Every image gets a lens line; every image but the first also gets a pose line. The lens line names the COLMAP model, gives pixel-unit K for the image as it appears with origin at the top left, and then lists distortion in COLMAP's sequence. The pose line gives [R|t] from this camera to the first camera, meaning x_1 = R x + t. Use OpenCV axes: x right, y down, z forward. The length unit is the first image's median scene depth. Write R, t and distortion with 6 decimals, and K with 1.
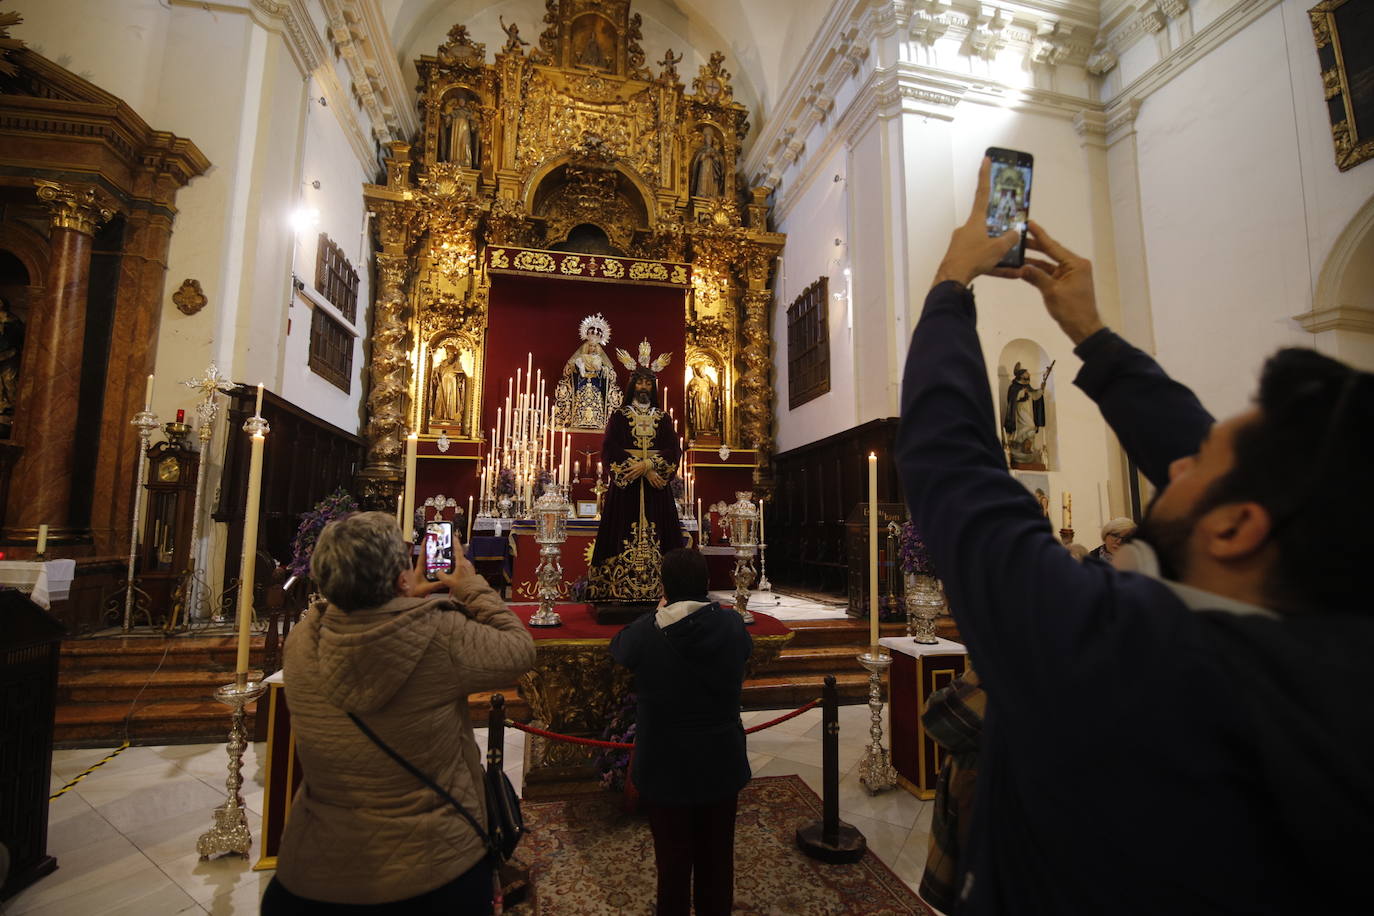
lens RADIAL K [[598.9, 0, 677.8], [0, 598.9, 459.2], [0, 0, 1]] dist [0.002547, -0.012227]
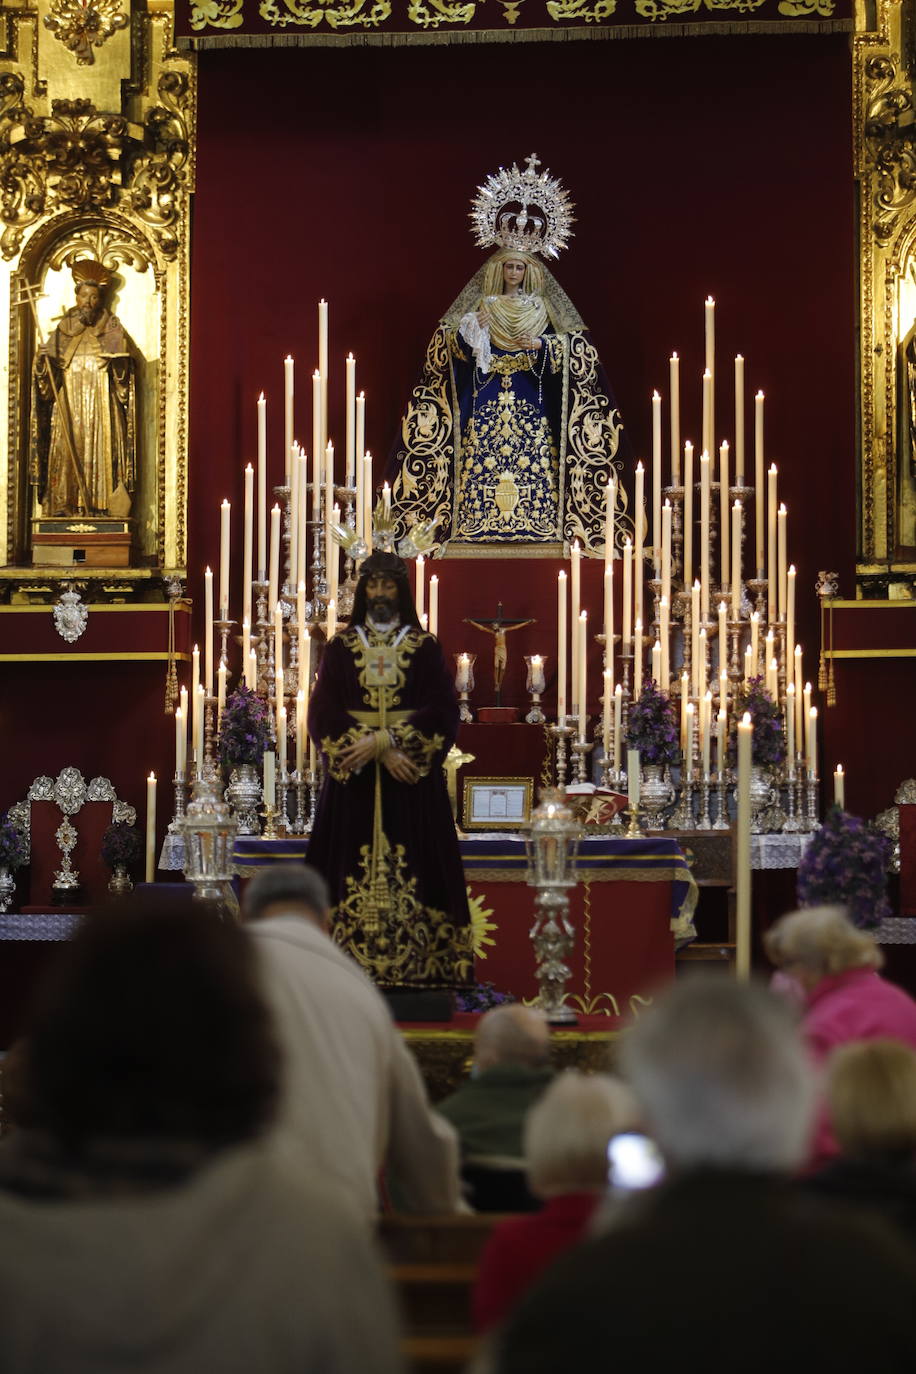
lens RADIAL K [[4042.2, 0, 458.0], [0, 4042.2, 687.0], [0, 0, 1]] dist [0.030744, -0.335939]
pose [[0.954183, -0.021573, -0.298446, 0.435679], [0.041548, 0.997288, 0.060745, -0.101693], [0.296326, -0.070361, 0.952492, -0.973116]]
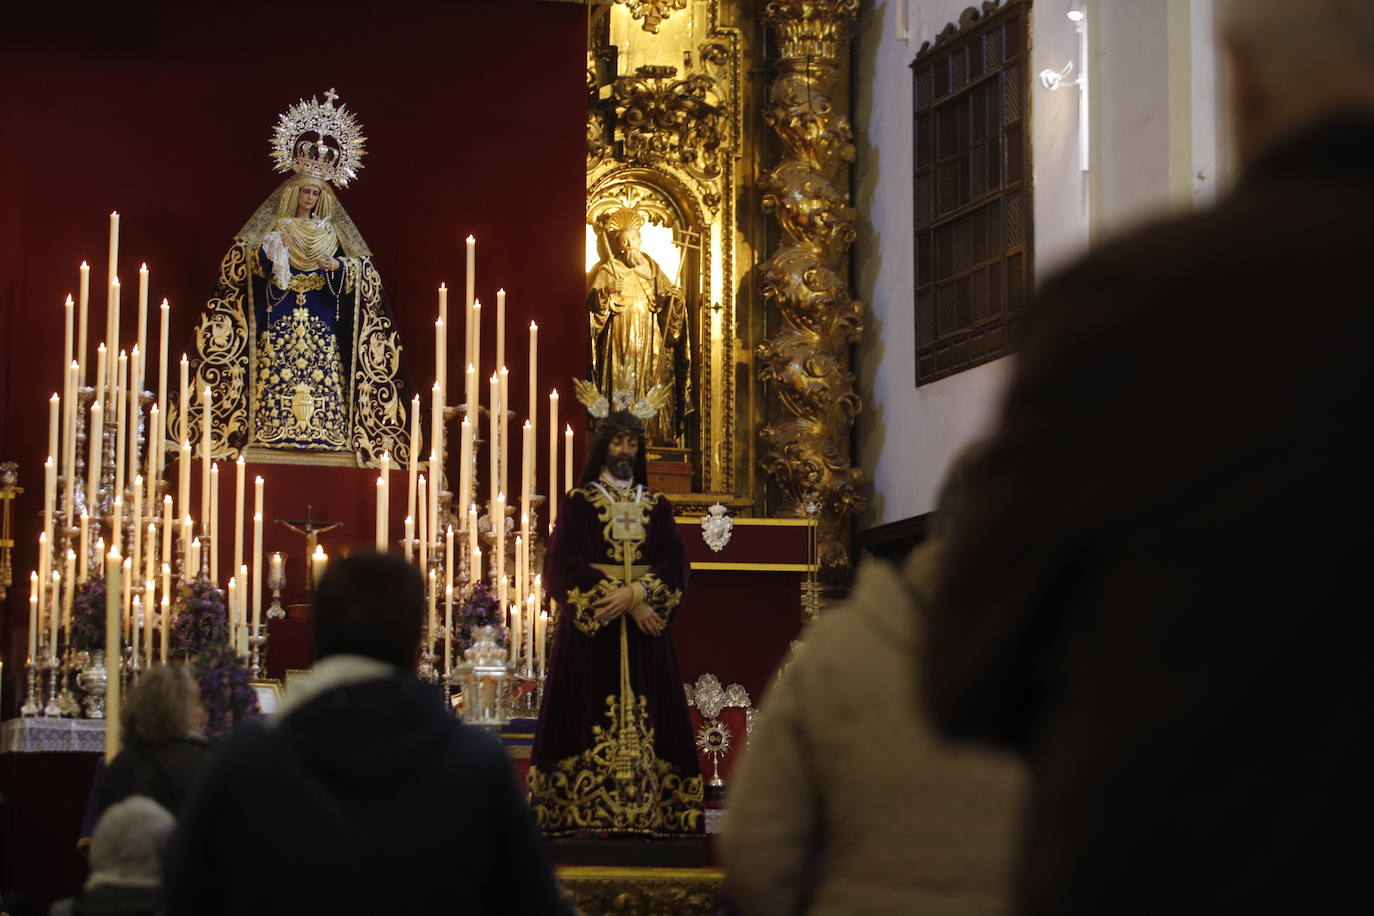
lens RADIAL K [[3502.7, 0, 590.9], [0, 3502.7, 458.8], [0, 0, 1]] dist [-0.125405, -0.422874]
pose [[0.997059, 0.007424, 0.076274, -0.133488], [-0.007280, 0.999971, -0.002167, -0.042368], [-0.076288, 0.001606, 0.997085, -0.883156]]
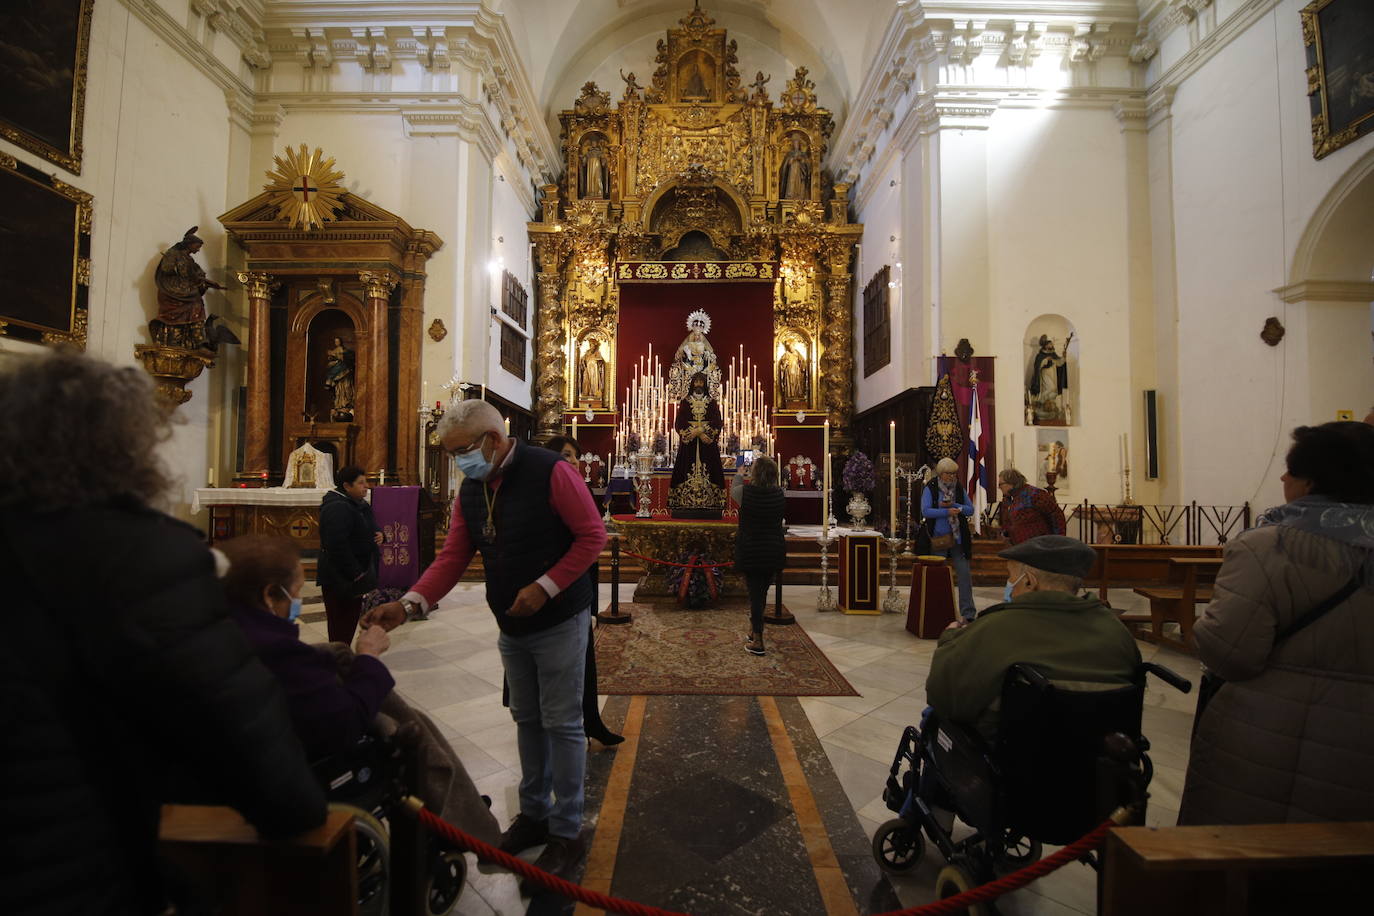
lens RADIAL K [[604.0, 0, 677.9], [0, 604.0, 464.6], [0, 0, 1]] dist [0.001065, -0.012270]
pose [[0.973291, -0.006862, -0.229474, 0.111415], [0.023954, 0.997133, 0.071782, -0.007206], [0.228323, -0.075362, 0.970664, -0.278885]]
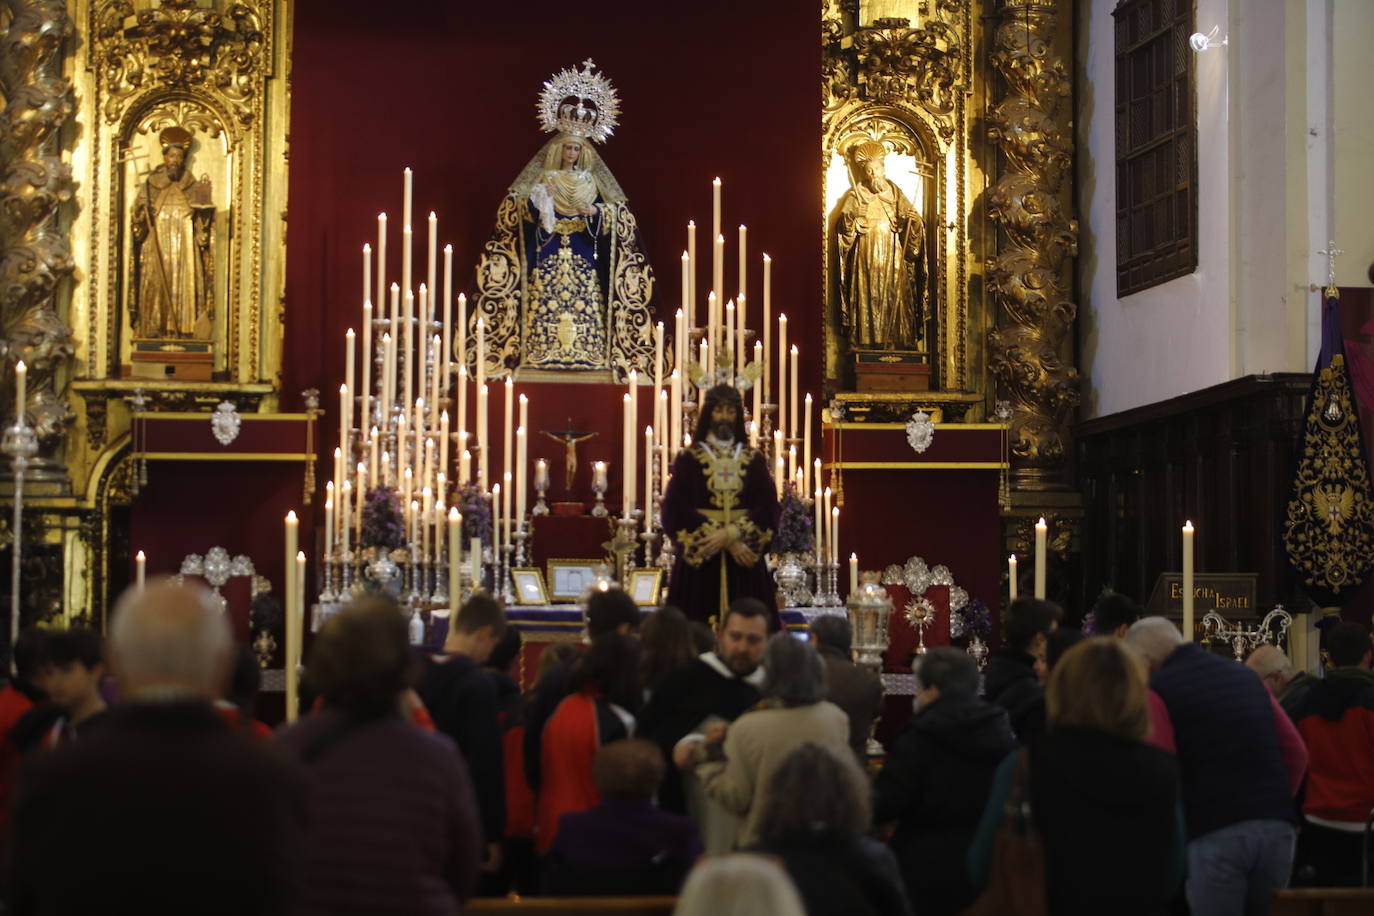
lens RADIAL K [[3421.2, 0, 604.2], [0, 3421.2, 457.5], [0, 0, 1]] dist [-0.200655, 0.551525]
pose [[0.997014, -0.005335, -0.077033, 0.042117], [0.010062, 0.998081, 0.061106, -0.125101], [0.076559, -0.061699, 0.995154, -1.145844]]
